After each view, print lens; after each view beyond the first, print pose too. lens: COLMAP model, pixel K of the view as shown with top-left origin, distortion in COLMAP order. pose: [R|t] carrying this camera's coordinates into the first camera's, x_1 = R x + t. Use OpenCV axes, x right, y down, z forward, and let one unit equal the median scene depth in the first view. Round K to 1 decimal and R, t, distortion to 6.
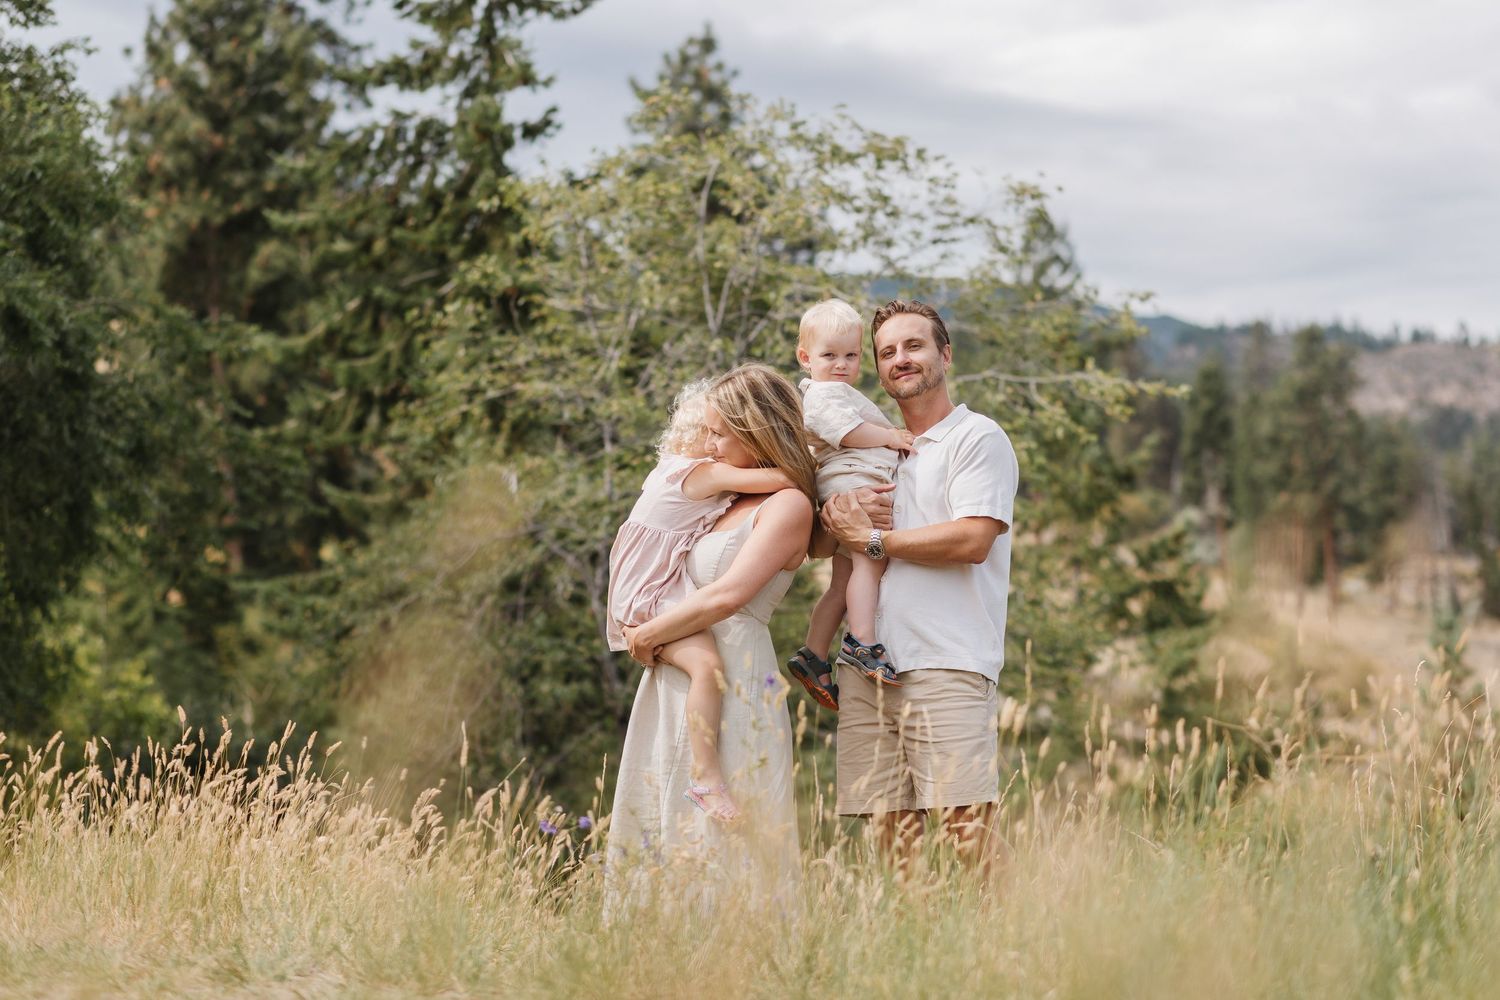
lens RADIAL K [[3772.6, 0, 750.0], [0, 3772.6, 500.0], [0, 0, 1]] dist [-0.066379, 0.576192]
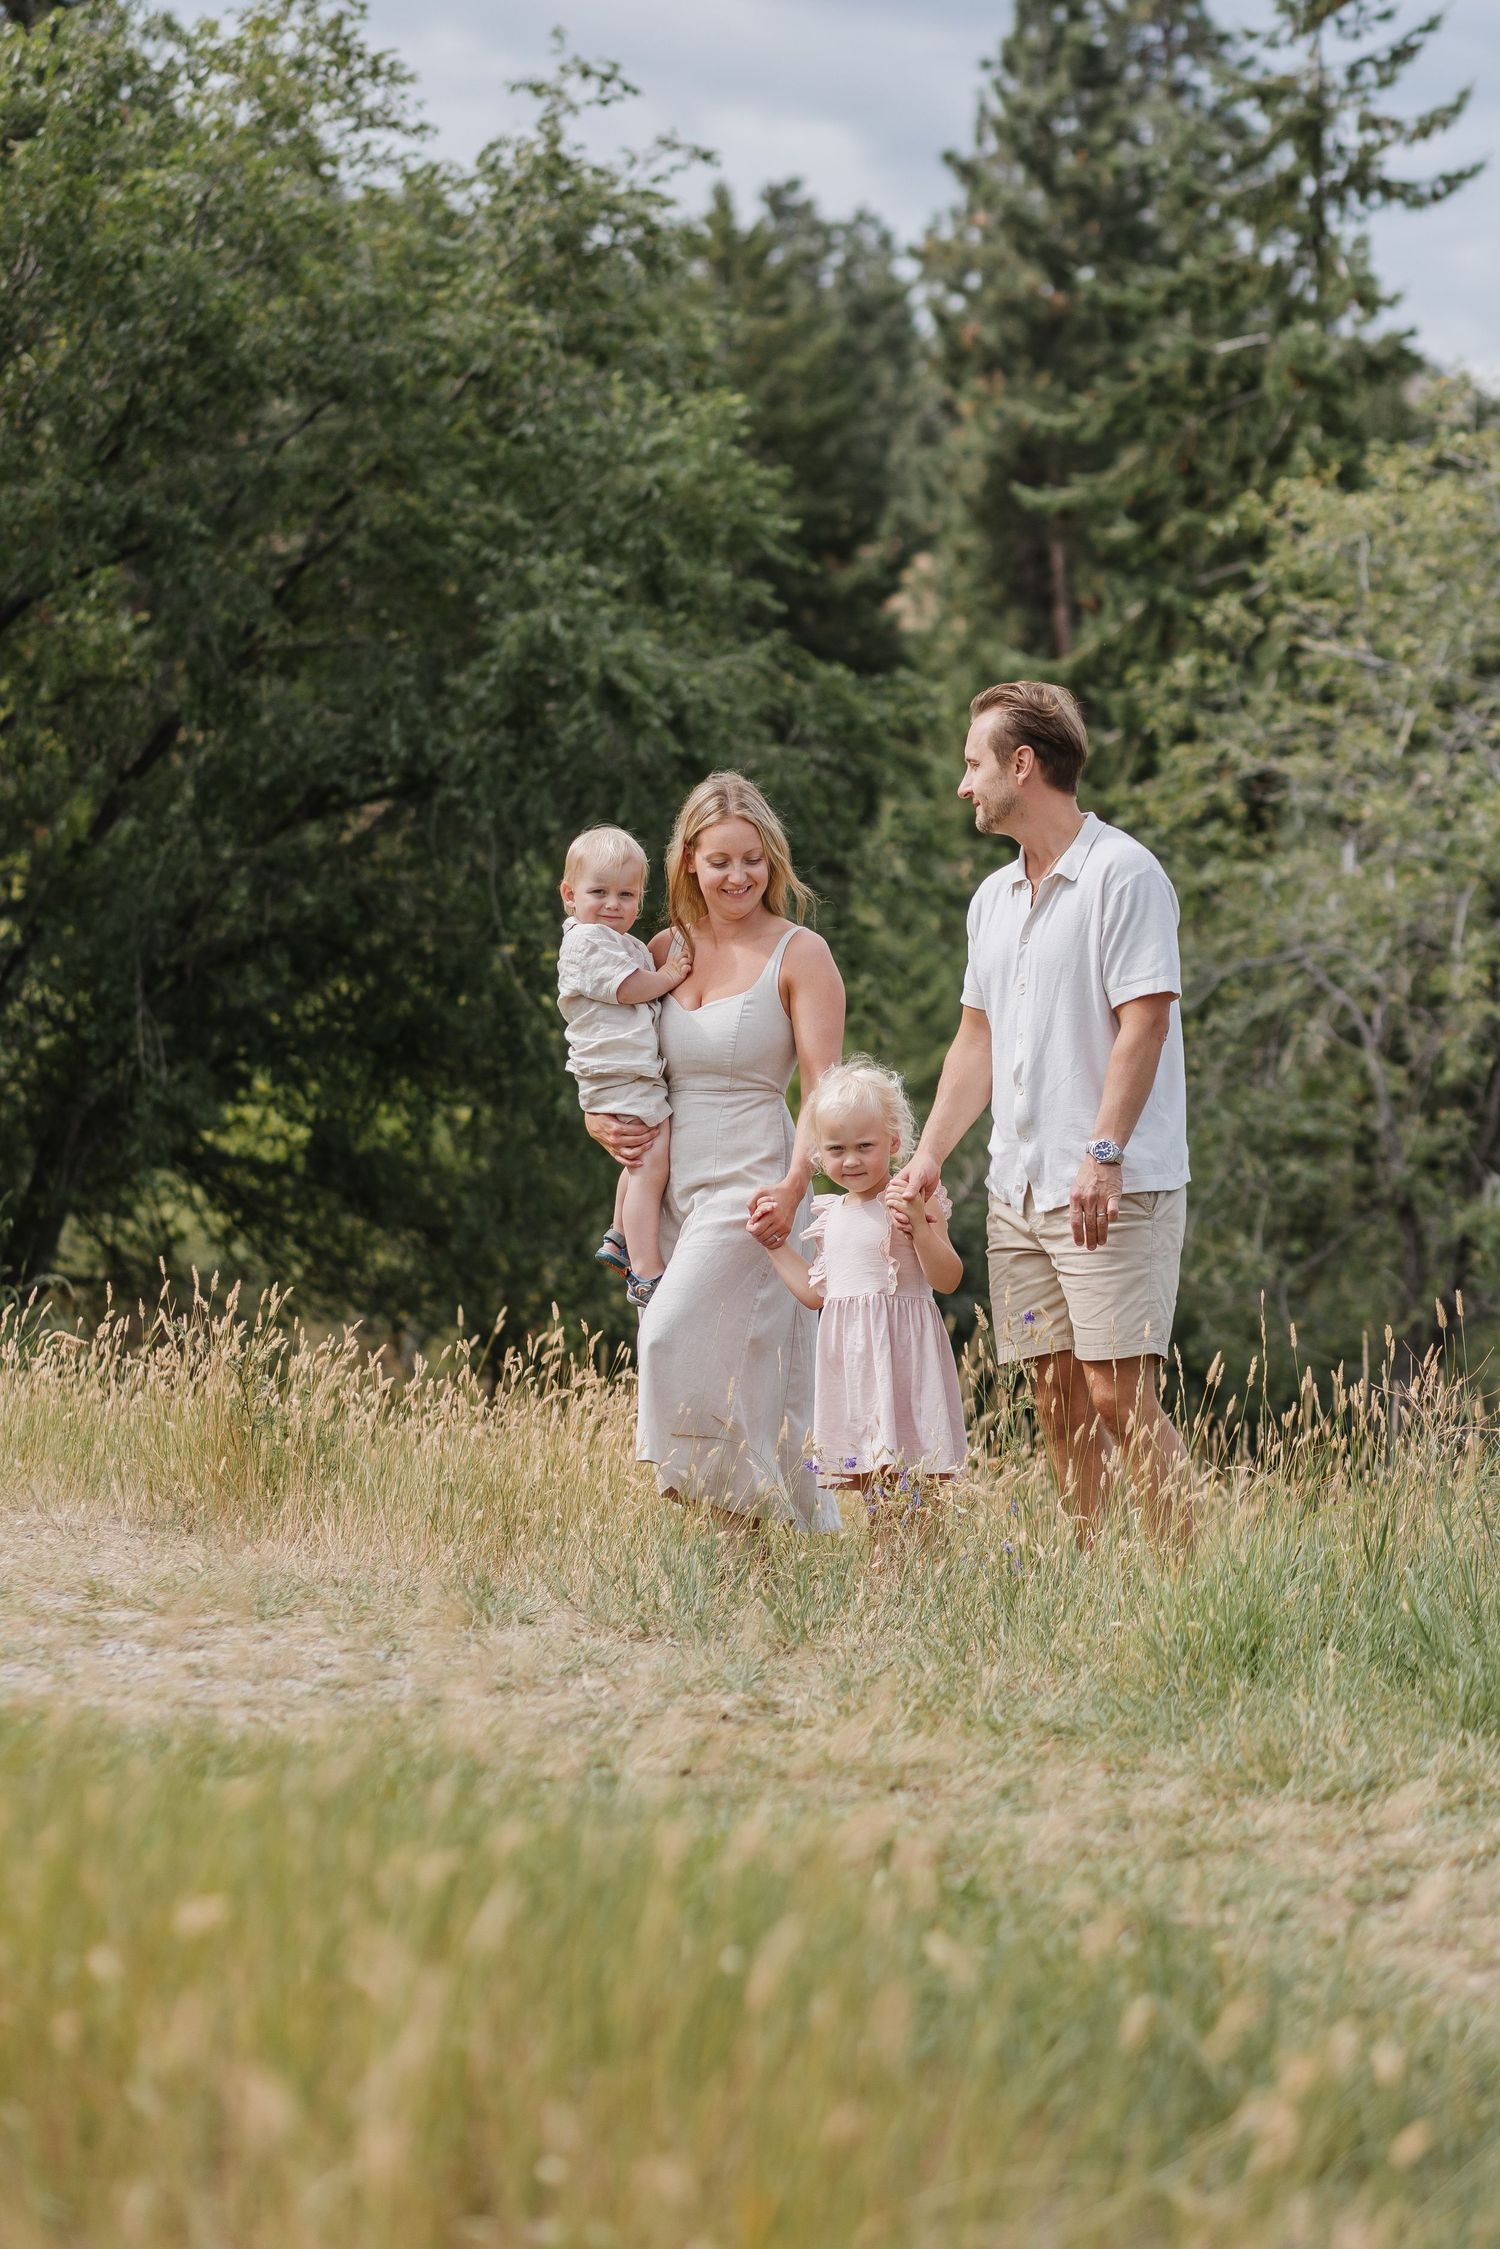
lens RADIAL K [[5656.4, 0, 750.0], [0, 5656.4, 1124.5], [0, 0, 1]] dist [-0.066379, 0.576192]
pose [[0.978477, -0.001240, -0.206350, 0.047773], [0.013658, 0.998178, 0.058768, -0.017814], [0.205901, -0.060322, 0.976712, -0.092419]]
